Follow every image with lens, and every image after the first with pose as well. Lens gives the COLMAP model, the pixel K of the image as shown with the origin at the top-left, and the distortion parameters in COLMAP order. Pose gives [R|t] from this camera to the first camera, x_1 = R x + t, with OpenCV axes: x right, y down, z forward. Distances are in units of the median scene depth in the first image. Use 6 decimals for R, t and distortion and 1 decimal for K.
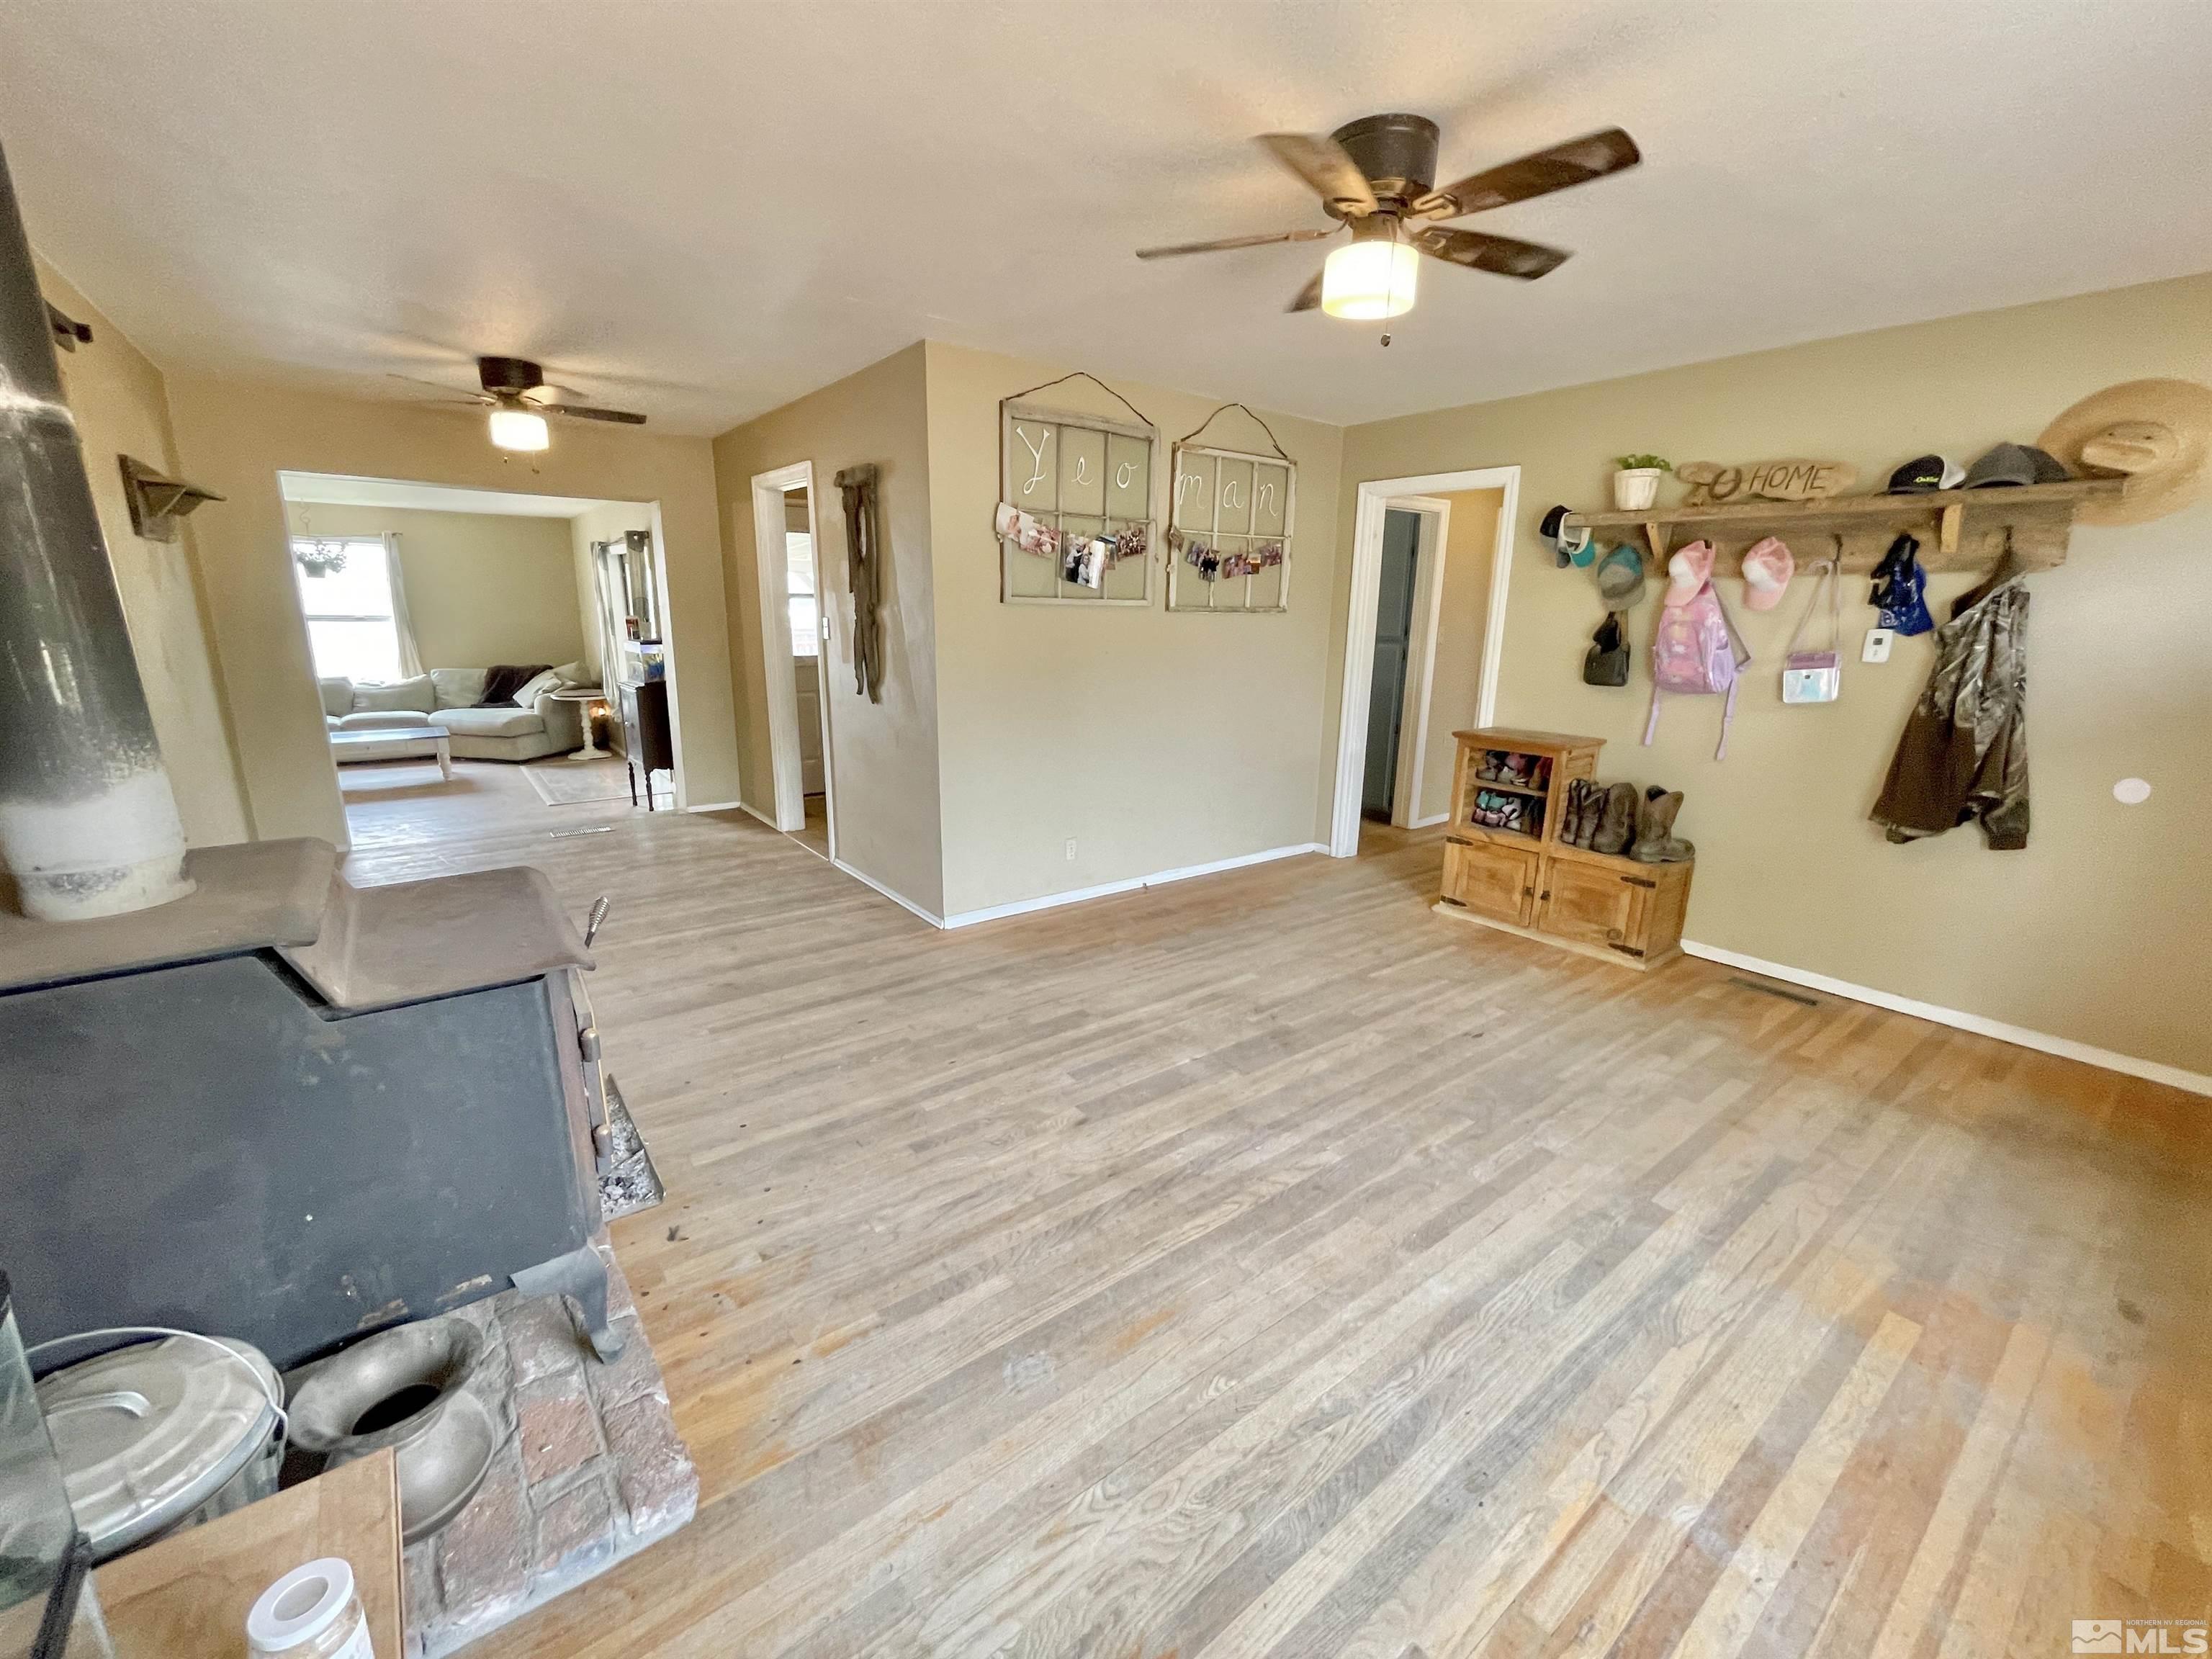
lens RADIAL K [[890.6, 0, 1106.0], [0, 890.6, 829.5], [0, 0, 1]] dist [-0.000078, 0.000185]
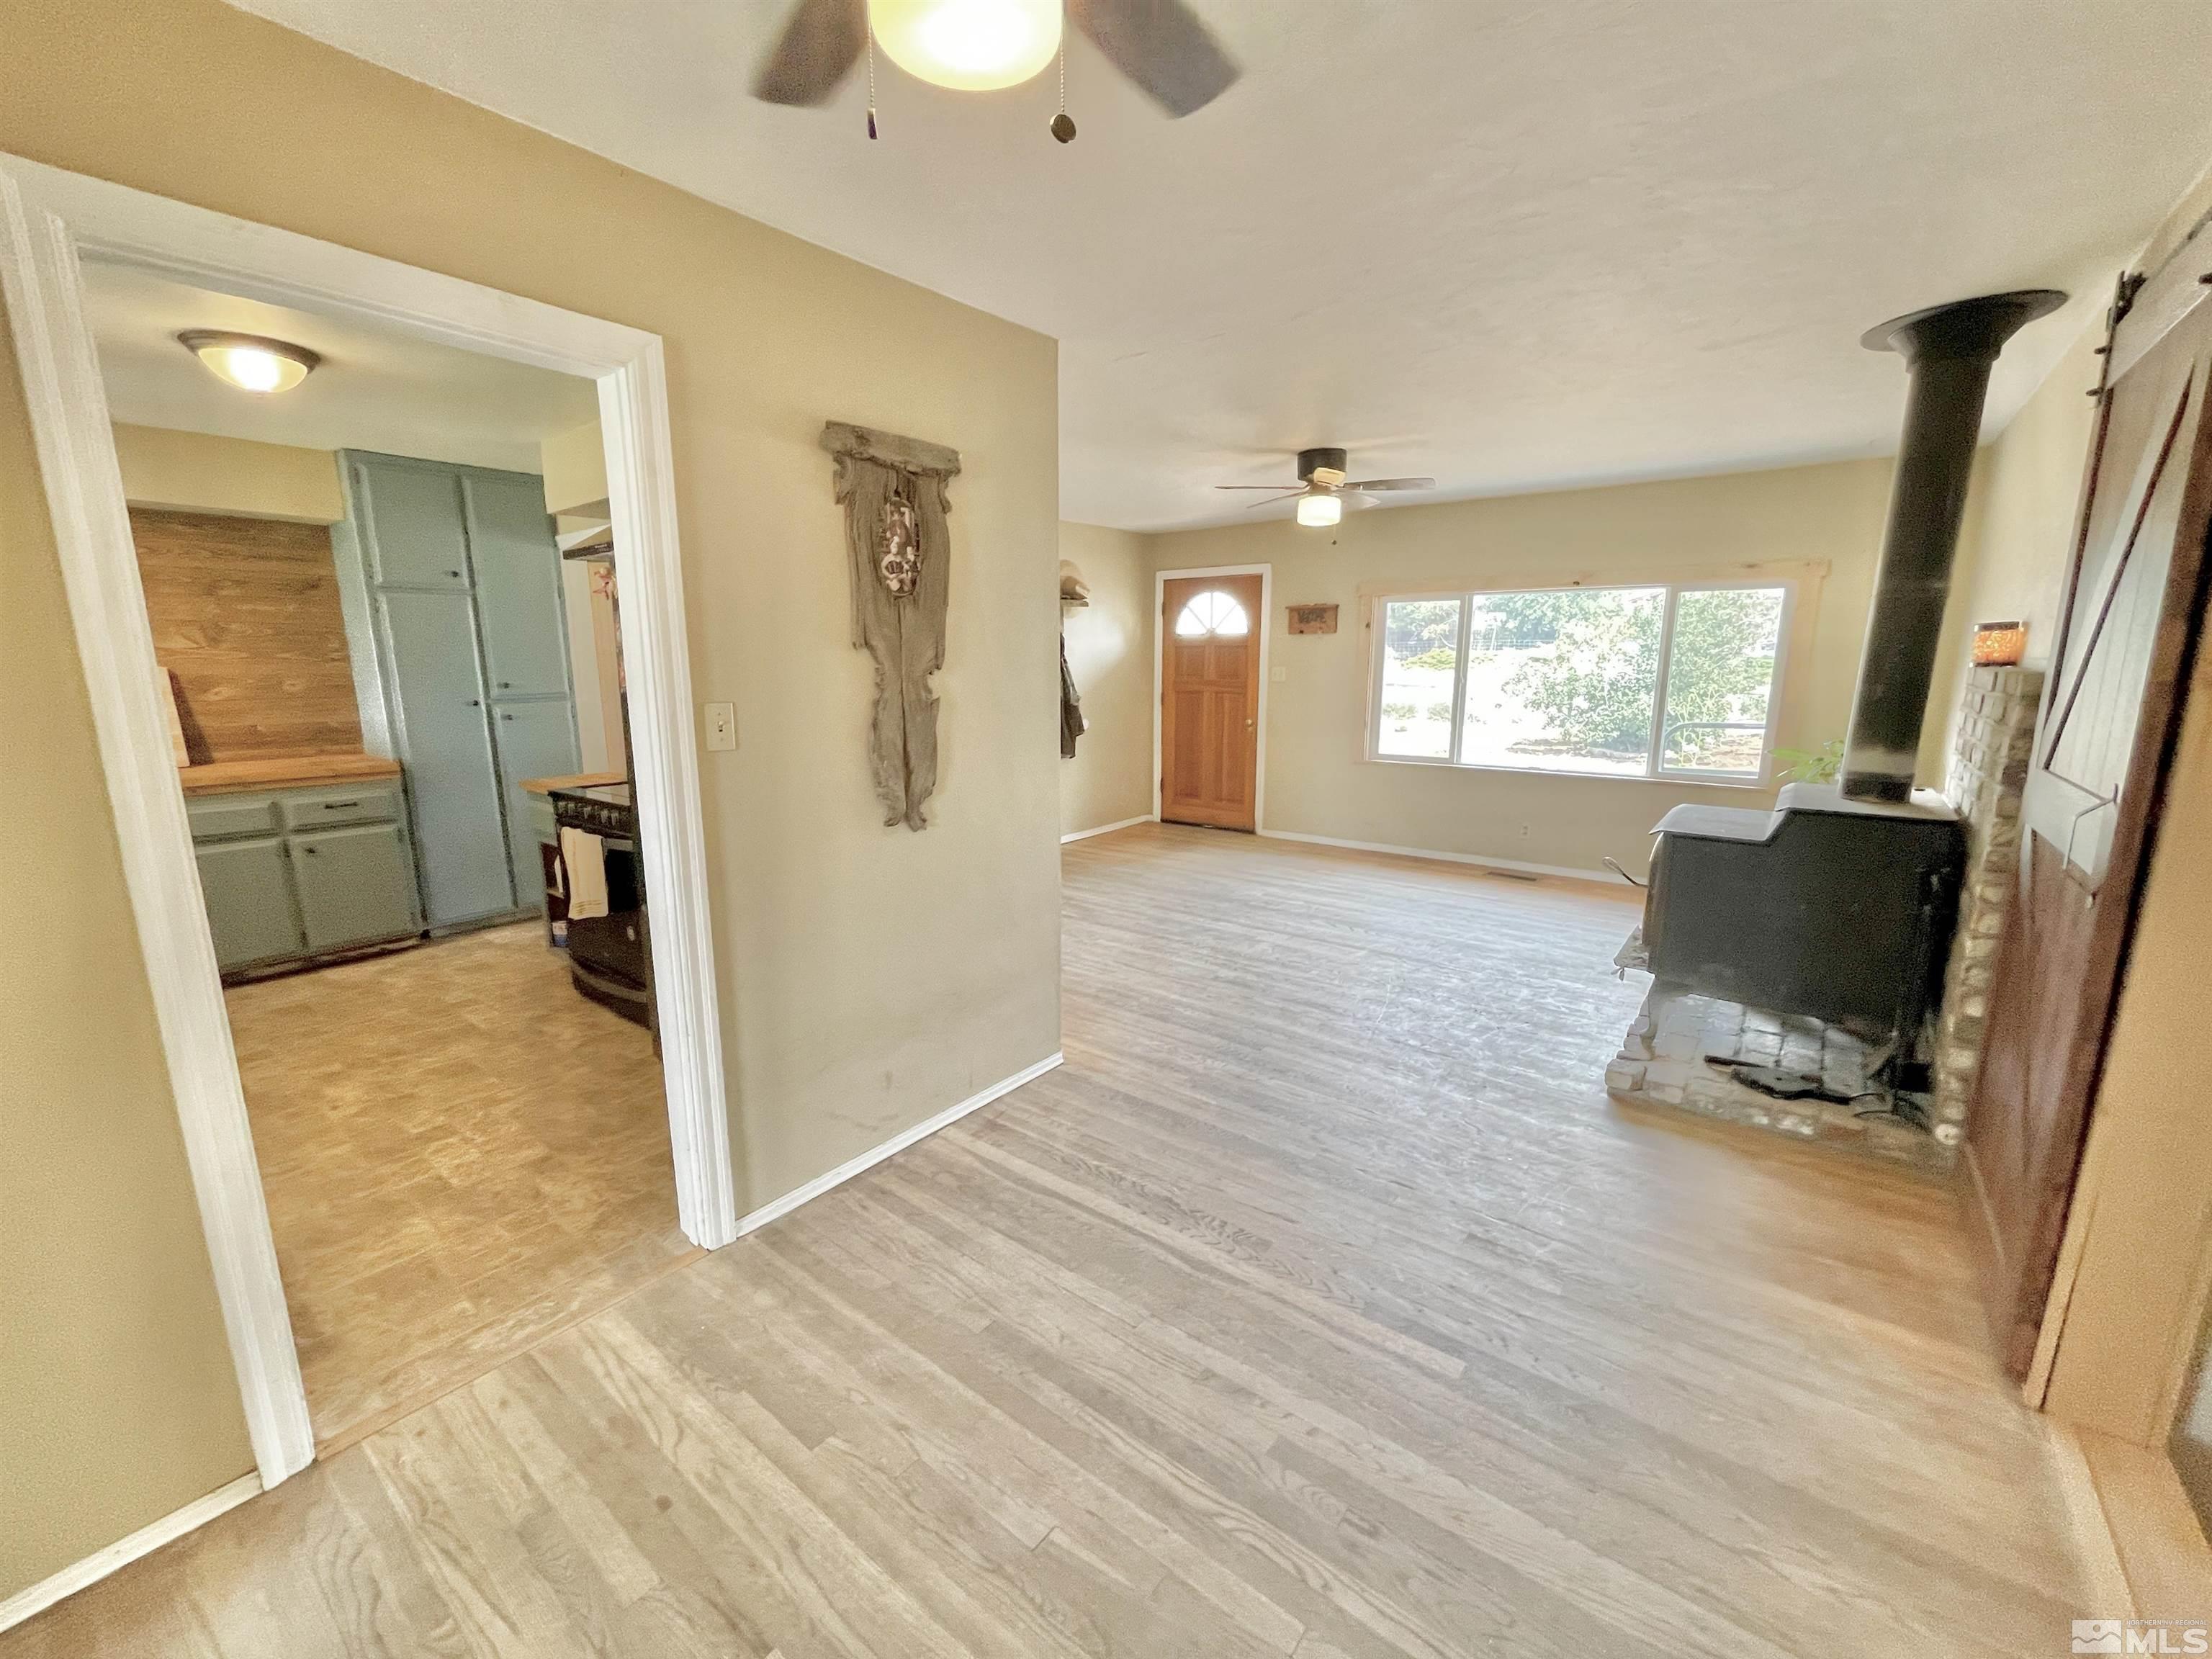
lens RADIAL K [[890.6, 0, 1106.0], [0, 890.6, 829.5], [0, 0, 1]] dist [-0.000078, 0.000185]
pose [[-0.246271, -0.207476, 0.946733, -1.164753], [0.224190, 0.938132, 0.263909, -0.370882], [-0.942915, 0.277242, -0.184521, 1.339754]]
